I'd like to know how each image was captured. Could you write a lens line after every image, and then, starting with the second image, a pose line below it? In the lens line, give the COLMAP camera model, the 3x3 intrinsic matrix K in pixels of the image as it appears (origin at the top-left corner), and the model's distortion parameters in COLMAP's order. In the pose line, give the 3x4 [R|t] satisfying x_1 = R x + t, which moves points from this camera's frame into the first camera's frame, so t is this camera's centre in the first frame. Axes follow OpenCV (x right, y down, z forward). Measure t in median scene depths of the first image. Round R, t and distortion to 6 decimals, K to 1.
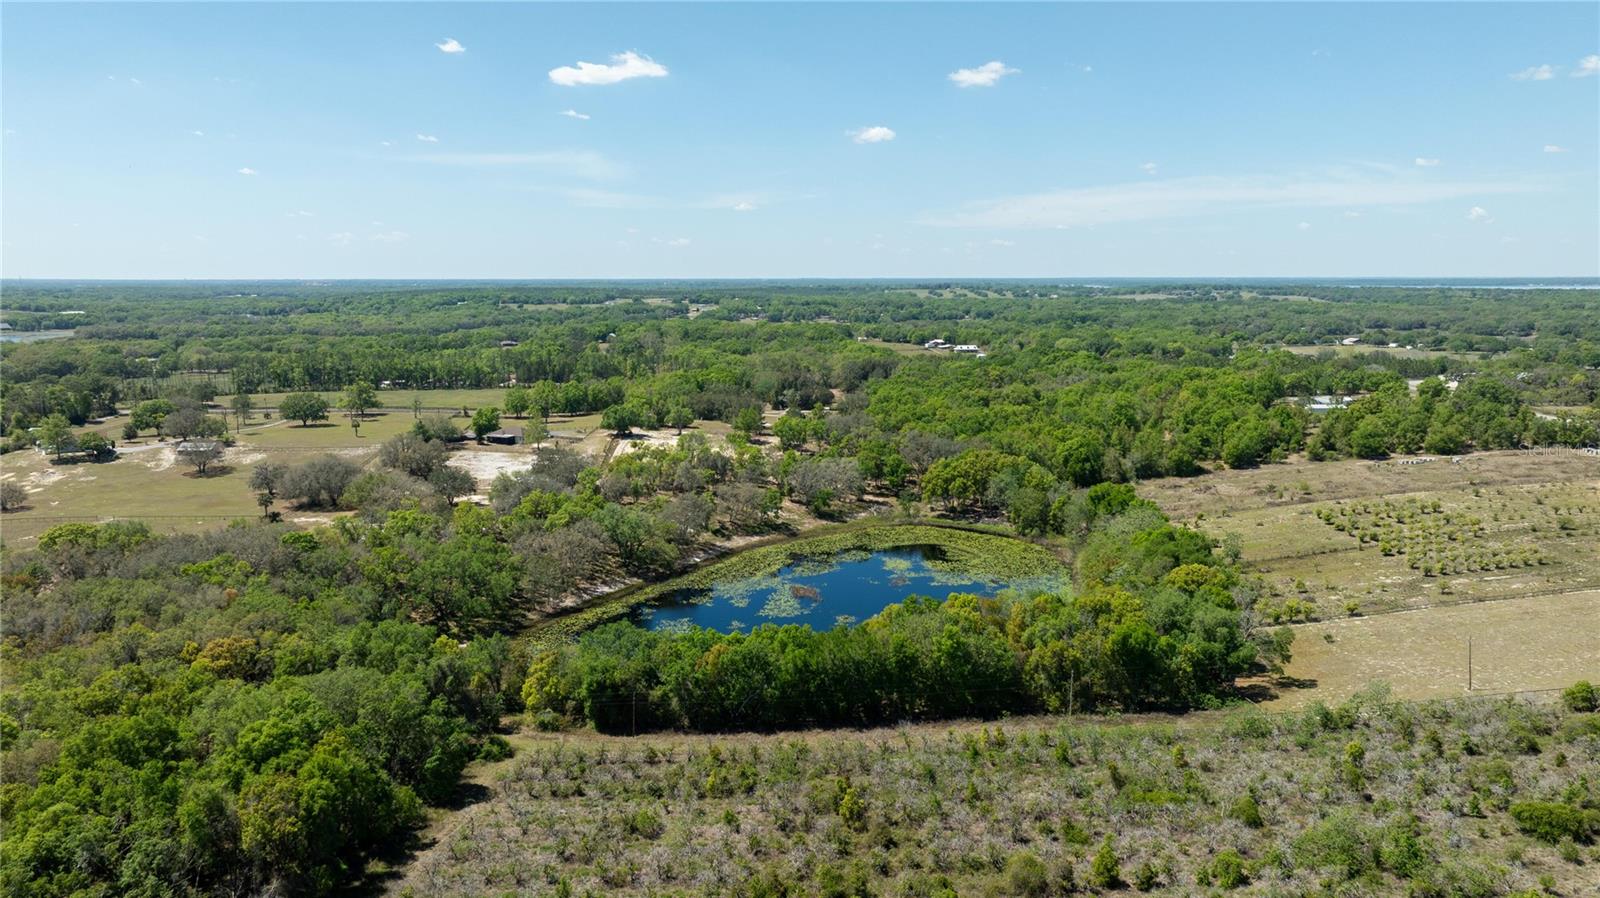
lens RADIAL K [[1178.6, 0, 800.0], [0, 1178.6, 449.0], [0, 0, 1]] dist [-0.000924, 0.007031]
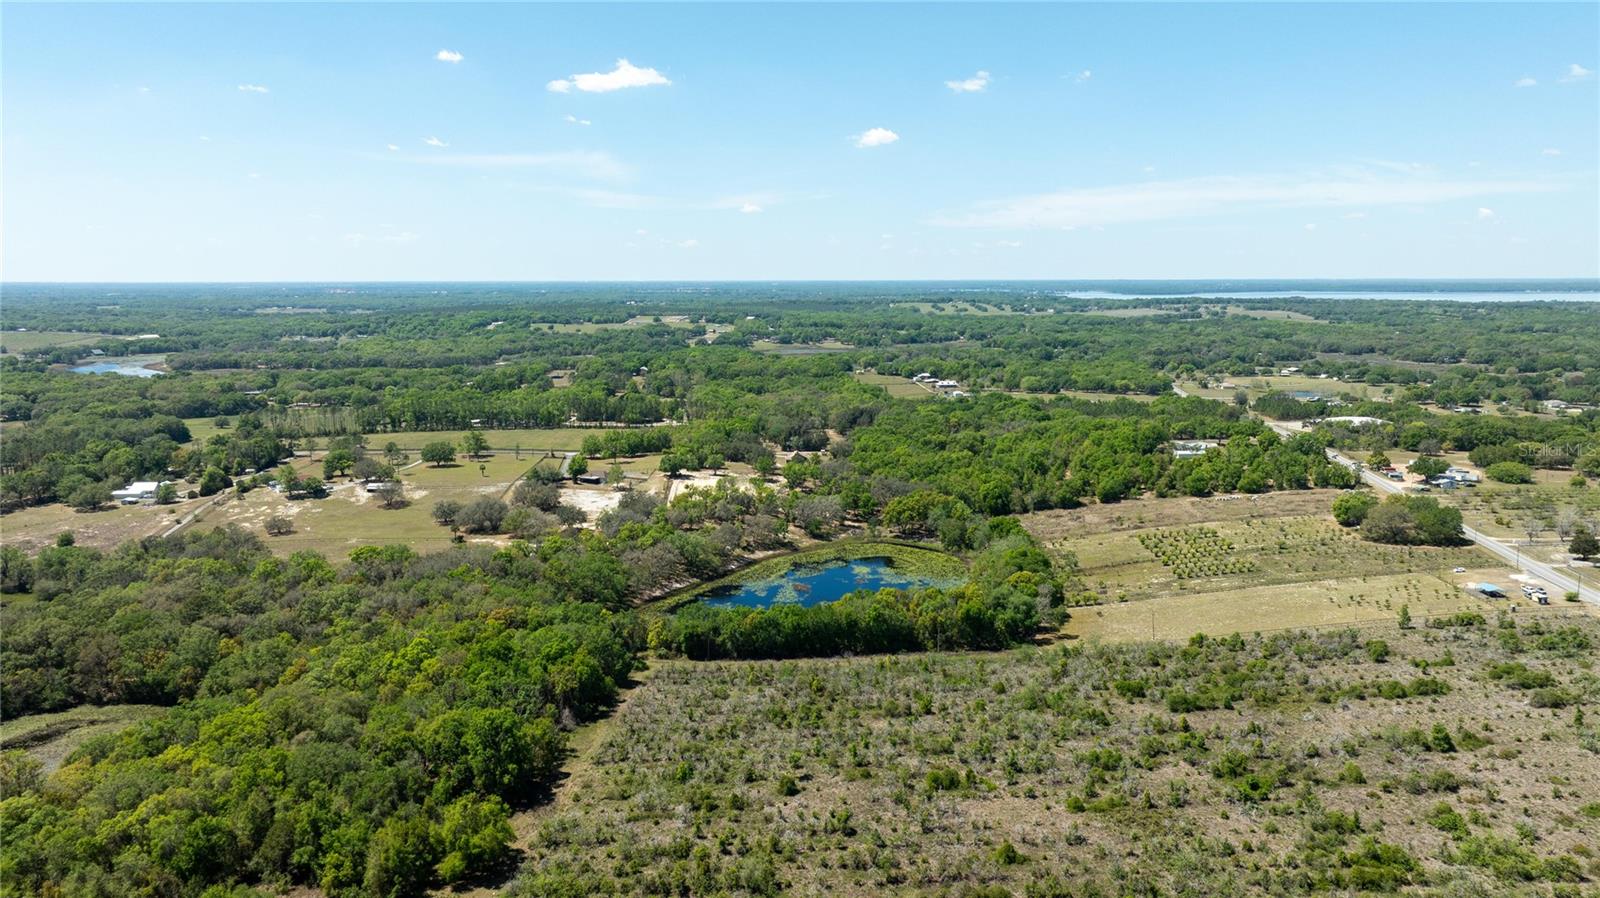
lens RADIAL K [[1178.6, 0, 800.0], [0, 1178.6, 449.0], [0, 0, 1]] dist [-0.000924, 0.007031]
pose [[0.999958, 0.000639, -0.009186, 0.013173], [-0.000637, 1.000000, 0.000281, -0.053396], [0.009187, -0.000275, 0.999958, -0.478250]]
